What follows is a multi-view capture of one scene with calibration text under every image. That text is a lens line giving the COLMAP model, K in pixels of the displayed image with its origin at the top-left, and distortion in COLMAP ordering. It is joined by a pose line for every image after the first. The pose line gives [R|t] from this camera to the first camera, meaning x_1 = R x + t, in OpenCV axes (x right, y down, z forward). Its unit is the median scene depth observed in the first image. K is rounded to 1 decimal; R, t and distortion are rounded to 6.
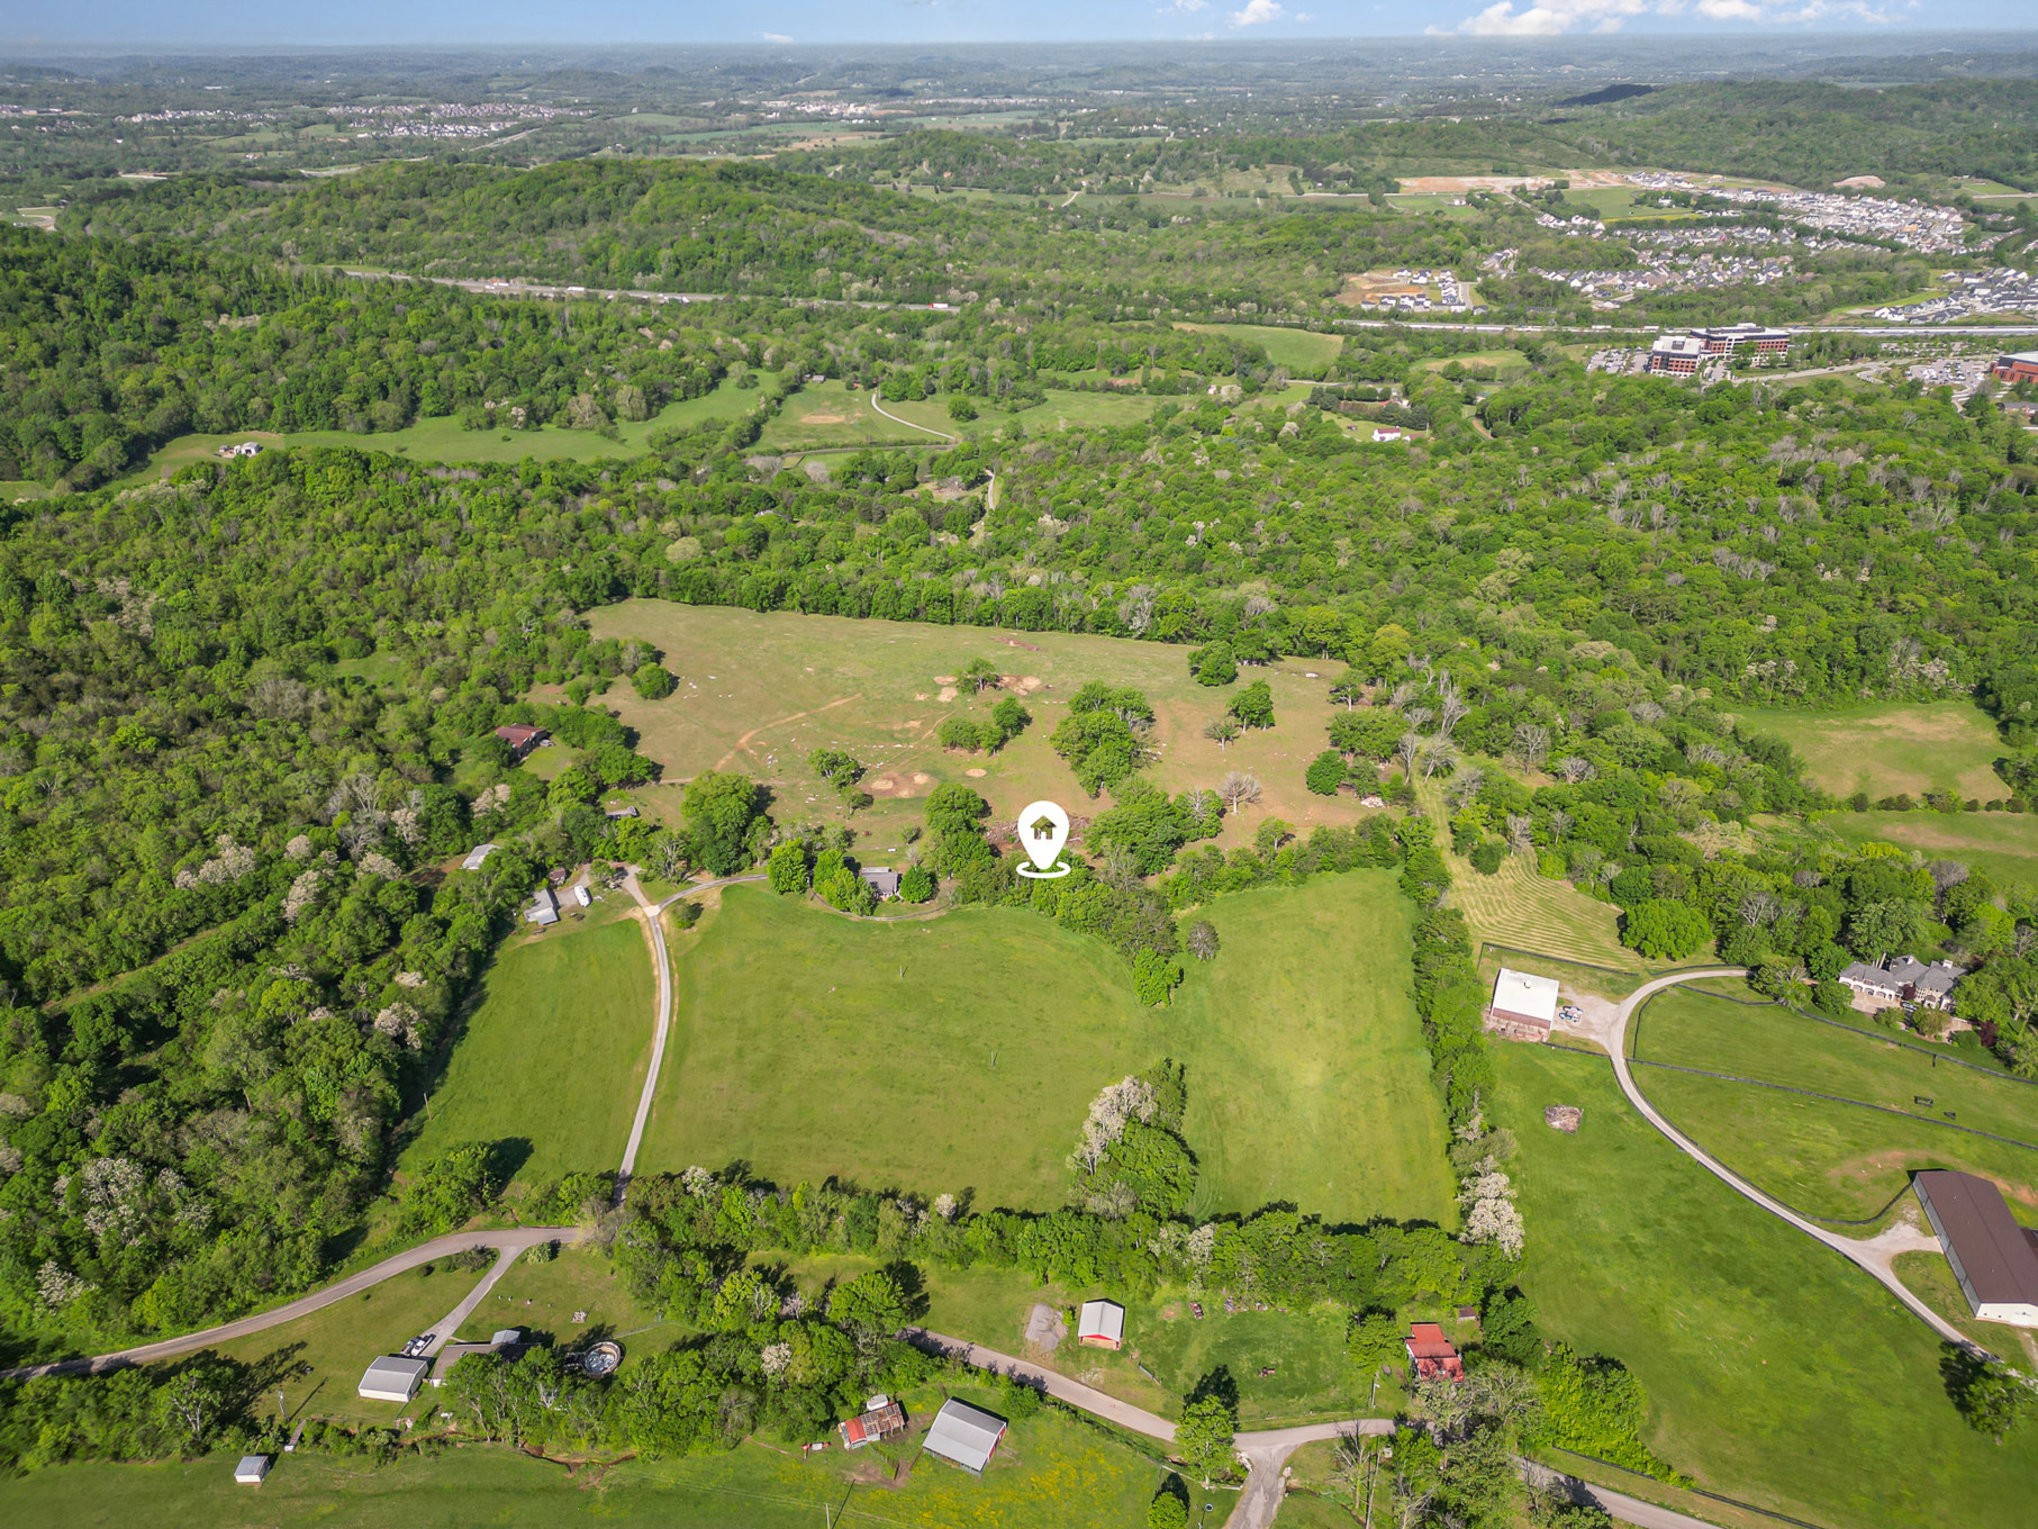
lens RADIAL K [[1421.1, 0, 1033.7], [0, 1421.1, 762.9], [0, 0, 1]] dist [0.077643, -0.064377]
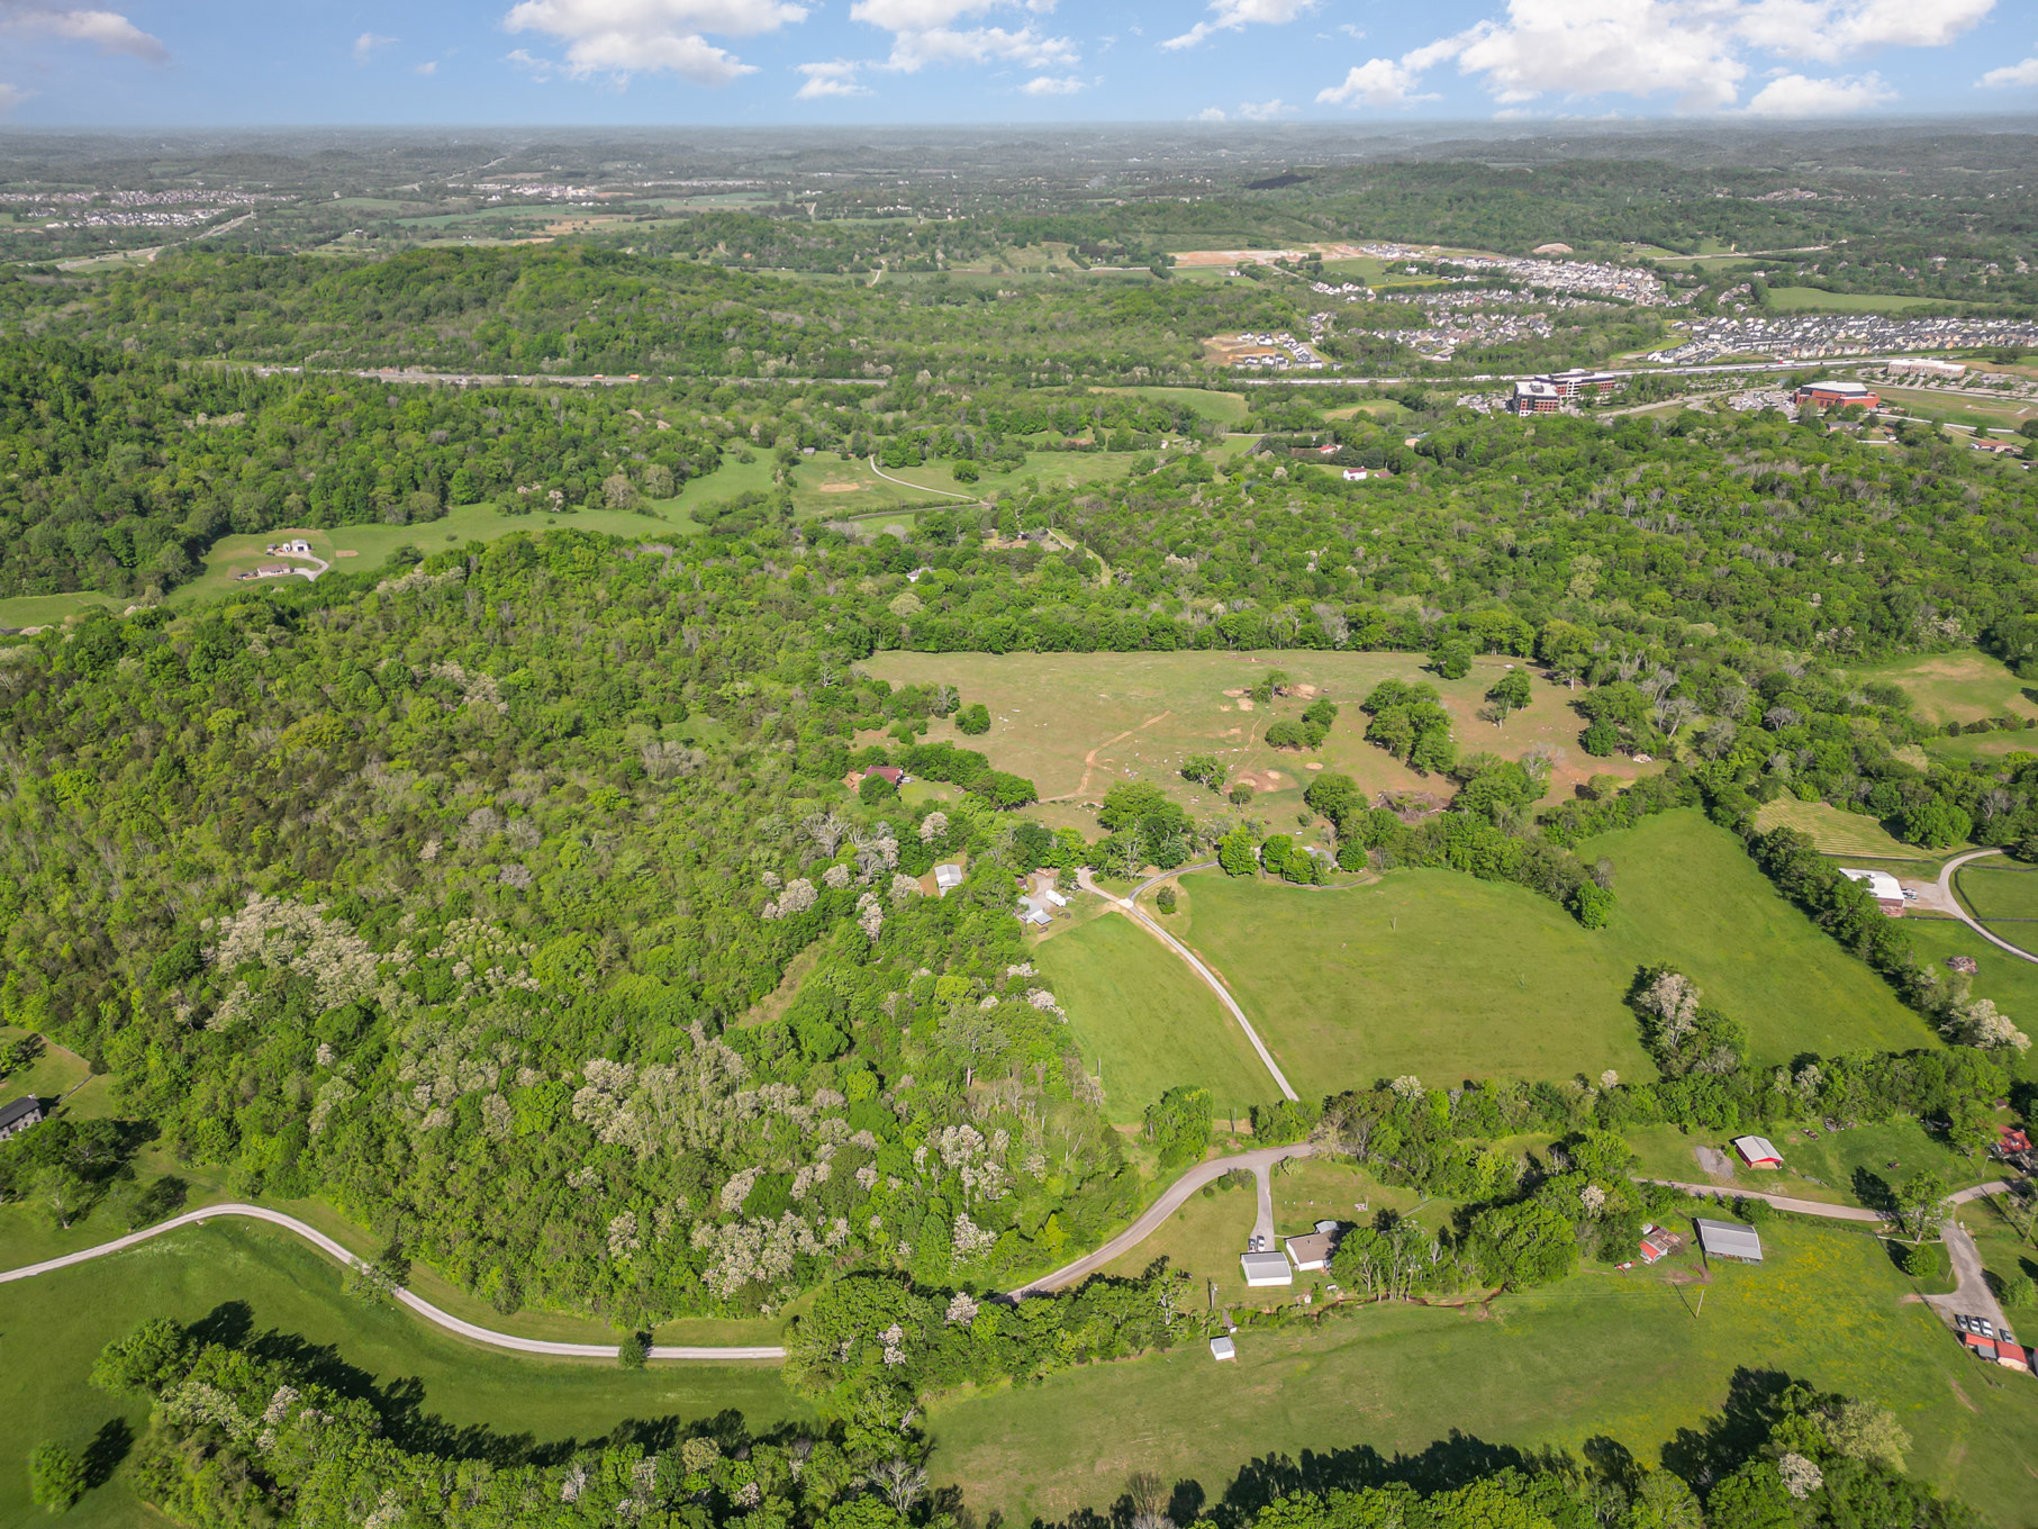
lens RADIAL K [[1421.1, 0, 1023.2], [0, 1421.1, 766.6], [0, 0, 1]] dist [0.077643, -0.064377]
pose [[0.975268, -0.091256, 0.201306, -0.190899], [0.100018, 0.994412, -0.033769, 0.008719], [-0.197099, 0.053067, 0.978946, -0.029001]]
